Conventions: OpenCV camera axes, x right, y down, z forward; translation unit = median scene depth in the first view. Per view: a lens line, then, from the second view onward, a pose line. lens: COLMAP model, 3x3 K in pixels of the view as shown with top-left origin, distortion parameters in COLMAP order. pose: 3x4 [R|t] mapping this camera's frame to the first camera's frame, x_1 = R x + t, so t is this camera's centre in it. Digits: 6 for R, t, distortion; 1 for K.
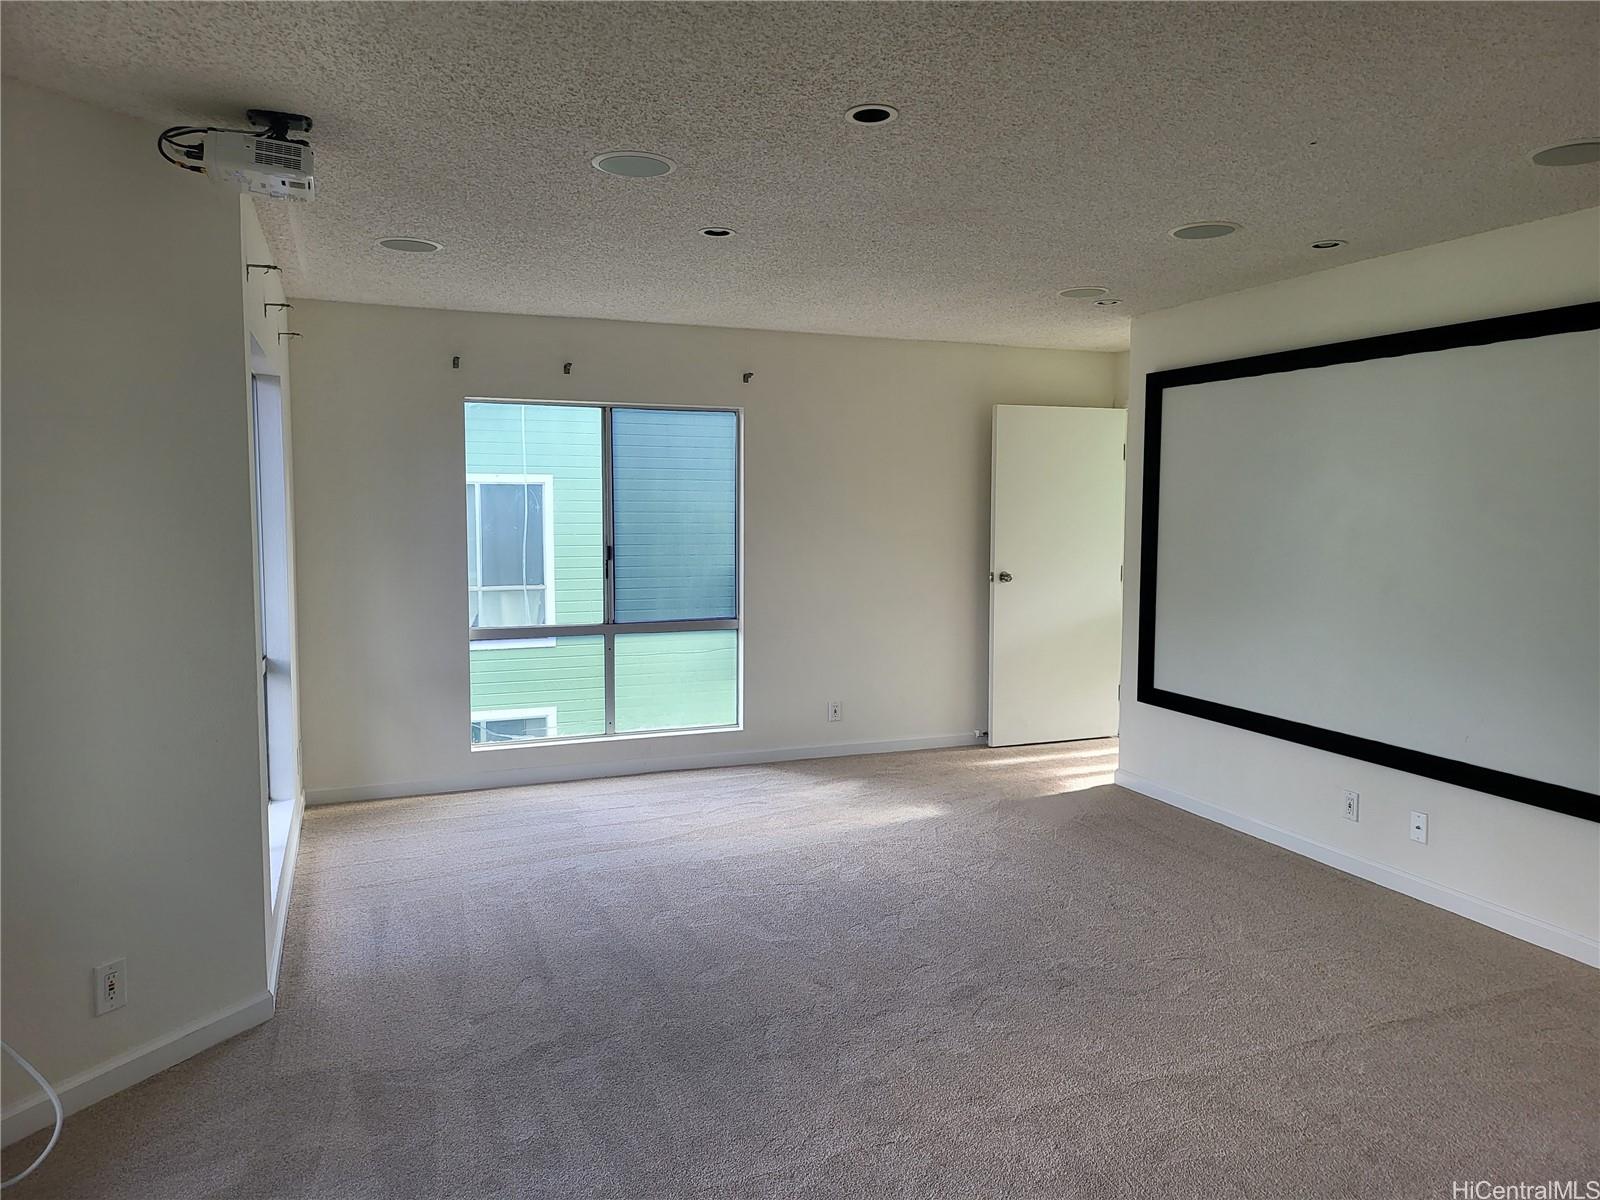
lens RADIAL K [[1133.3, 0, 800.0], [0, 1133.3, 600.0], [0, 0, 1]] dist [0.025444, -0.001070]
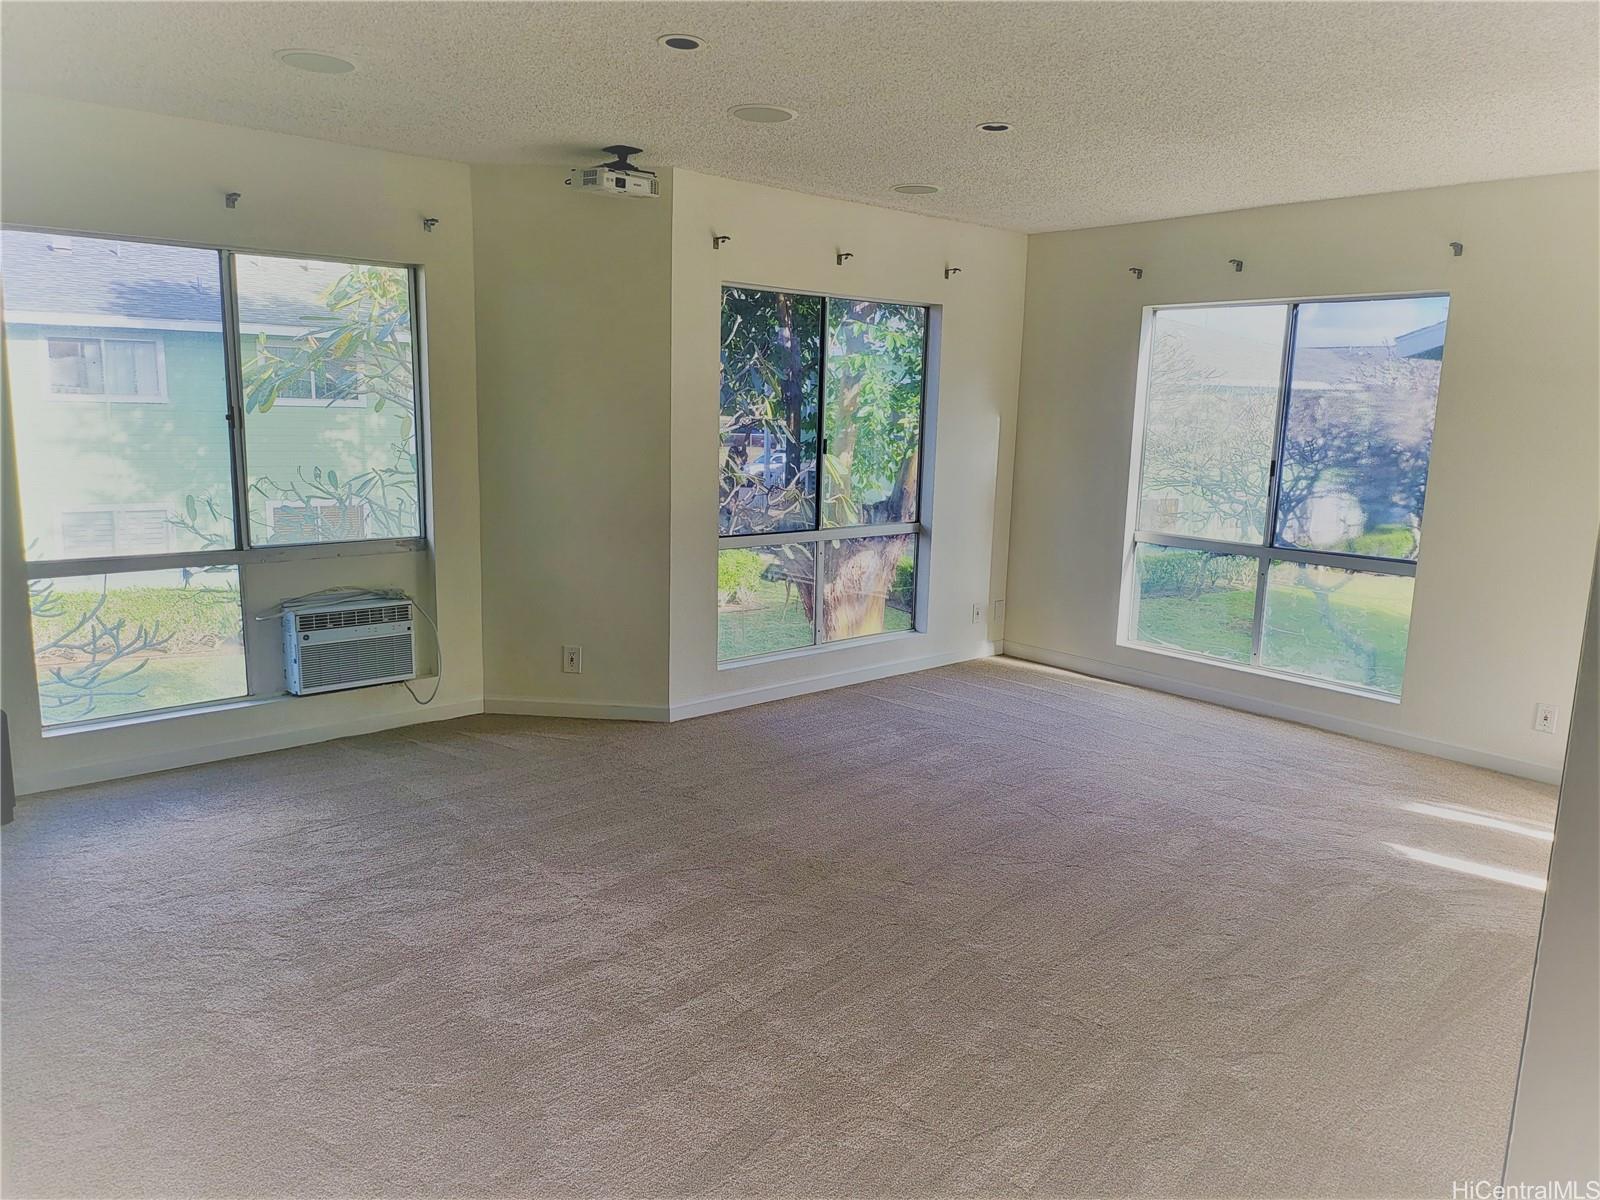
lens RADIAL K [[1122.9, 0, 806.8], [0, 1122.9, 592.0], [0, 0, 1]] dist [0.023645, -0.002989]
pose [[0.323550, 0.166961, -0.931364, 0.613983], [-0.108394, 0.984369, 0.138808, -0.031389], [0.939982, 0.056042, 0.336591, 0.384419]]
